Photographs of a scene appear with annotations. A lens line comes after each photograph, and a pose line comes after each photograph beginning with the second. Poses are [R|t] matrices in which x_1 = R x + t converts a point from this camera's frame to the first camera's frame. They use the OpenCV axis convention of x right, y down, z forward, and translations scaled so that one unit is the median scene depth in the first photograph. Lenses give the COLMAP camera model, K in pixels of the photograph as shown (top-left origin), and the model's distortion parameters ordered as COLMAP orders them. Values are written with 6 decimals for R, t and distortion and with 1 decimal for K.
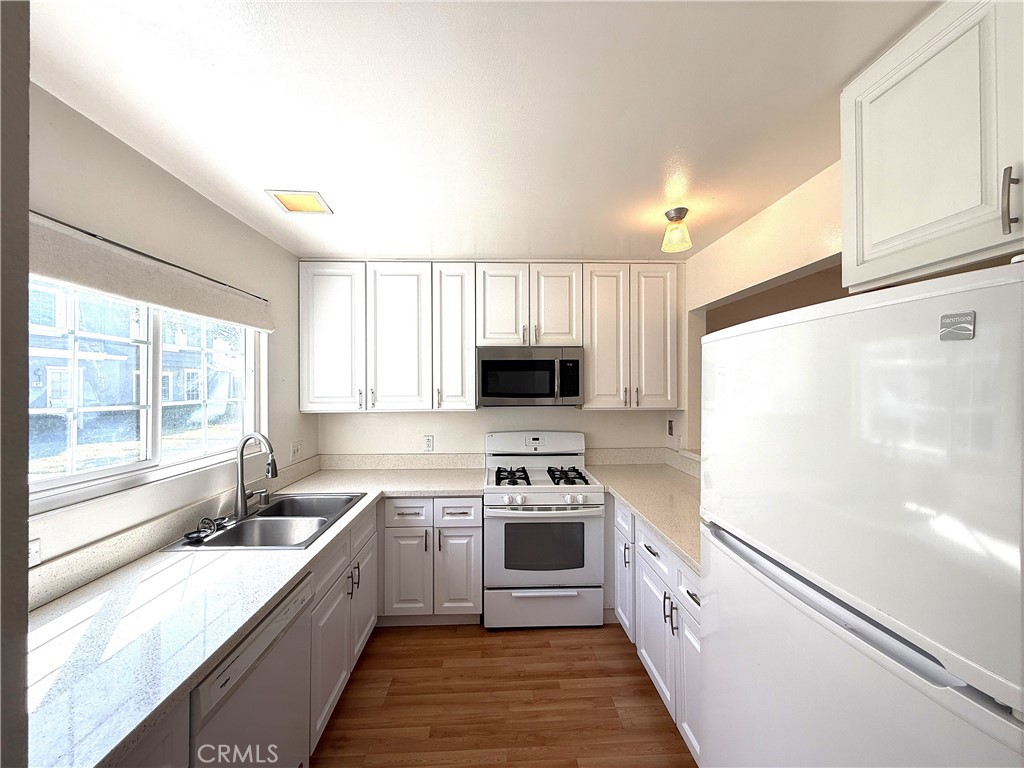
lens RADIAL K [[408.2, 0, 509.8], [0, 408.2, 386.4], [0, 0, 1]] dist [-0.000935, -0.000006]
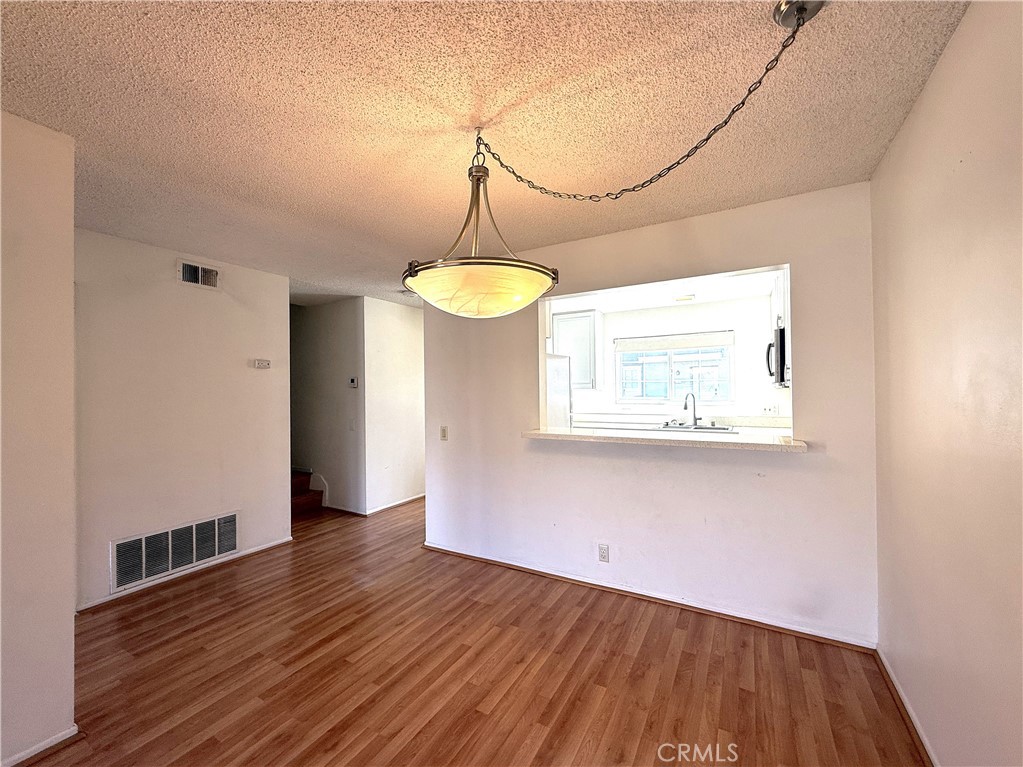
lens RADIAL K [[414.6, 0, 509.9], [0, 414.6, 385.6], [0, 0, 1]] dist [0.000084, 0.000084]
pose [[-0.537356, 0.003967, -0.843346, 1.606498], [0.015750, 0.999862, -0.005333, 0.051654], [0.843209, -0.016148, -0.537344, 1.083416]]
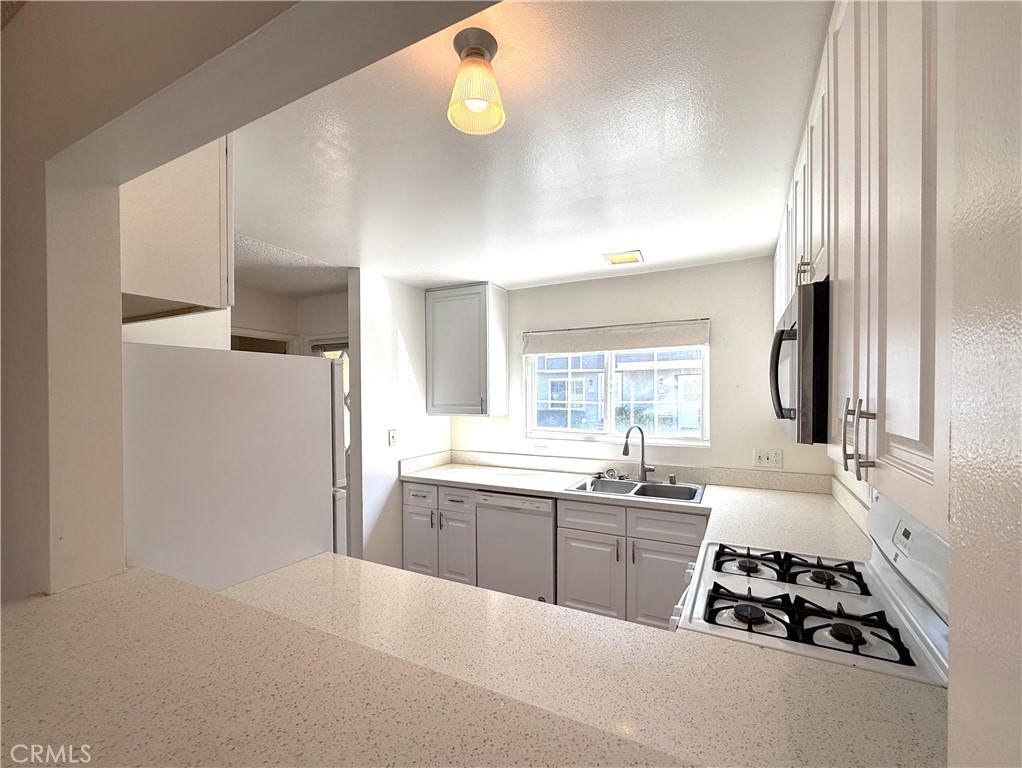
lens RADIAL K [[431.2, 0, 523.8], [0, 431.2, 398.8], [0, 0, 1]] dist [-0.000185, -0.000083]
pose [[-0.489910, 0.015829, -0.871629, 0.688315], [0.006243, 0.999873, 0.014649, -0.002157], [0.871751, 0.001735, -0.489947, 1.060213]]
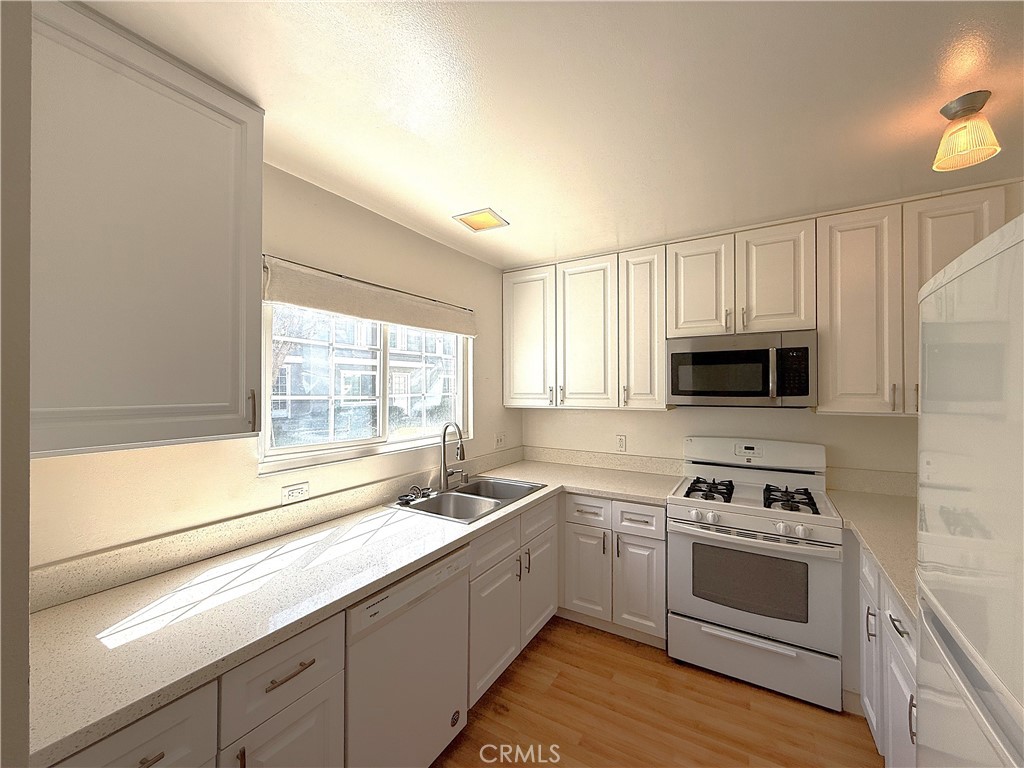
lens RADIAL K [[408.2, 0, 509.8], [0, 408.2, 386.4], [0, 0, 1]] dist [-0.000935, -0.000006]
pose [[0.832648, -0.000221, -0.553803, 0.138556], [-0.000674, 0.999999, -0.001413, 0.009481], [0.553803, 0.001550, 0.832646, 0.071732]]
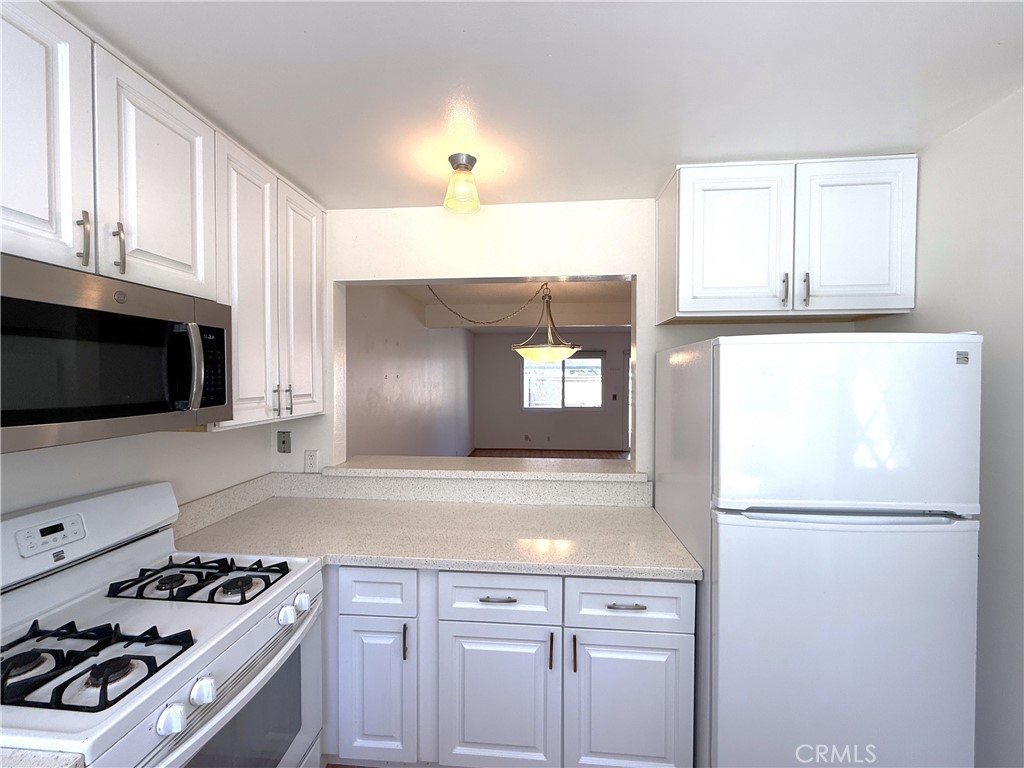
lens RADIAL K [[408.2, 0, 509.8], [0, 408.2, 386.4], [0, 0, 1]] dist [-0.000935, -0.000006]
pose [[0.127439, -0.018242, 0.991679, -0.292371], [0.002975, 0.999833, 0.018010, -0.005181], [-0.991842, 0.000655, 0.127472, 0.651874]]
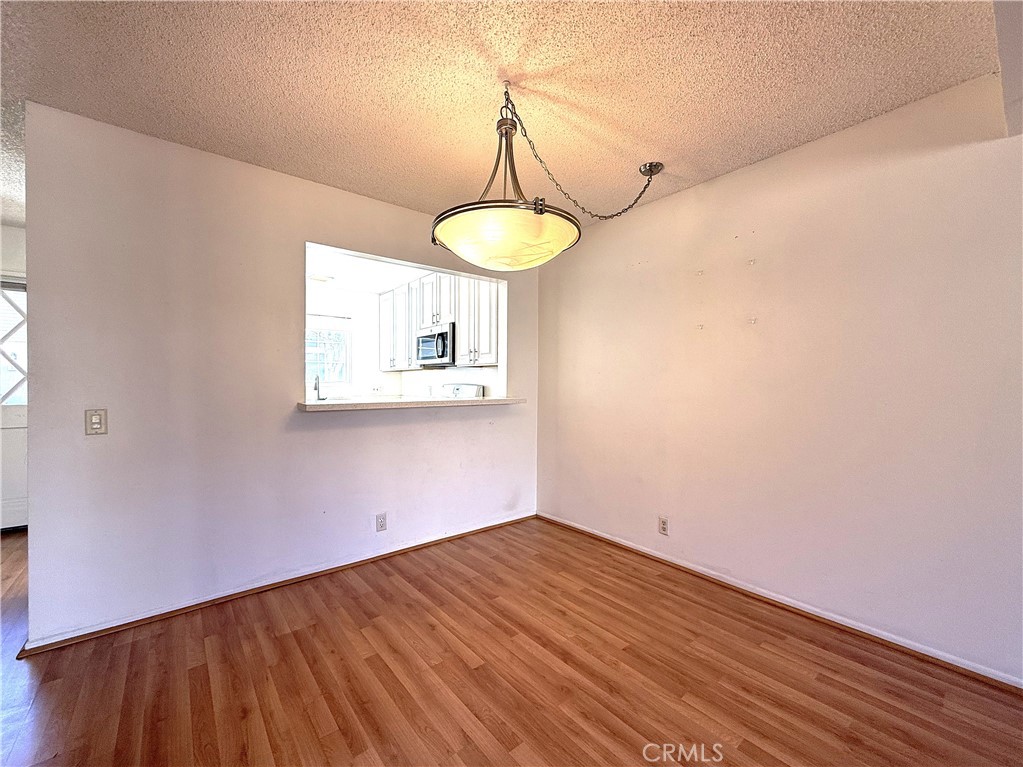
lens RADIAL K [[416.1, 0, 507.3], [0, 416.1, 386.8], [0, 0, 1]] dist [0.000574, 0.000214]
pose [[0.591727, 0.013578, -0.806024, 1.625012], [-0.003586, 0.999893, 0.014212, 0.119234], [0.806130, -0.005519, 0.591713, 0.319156]]
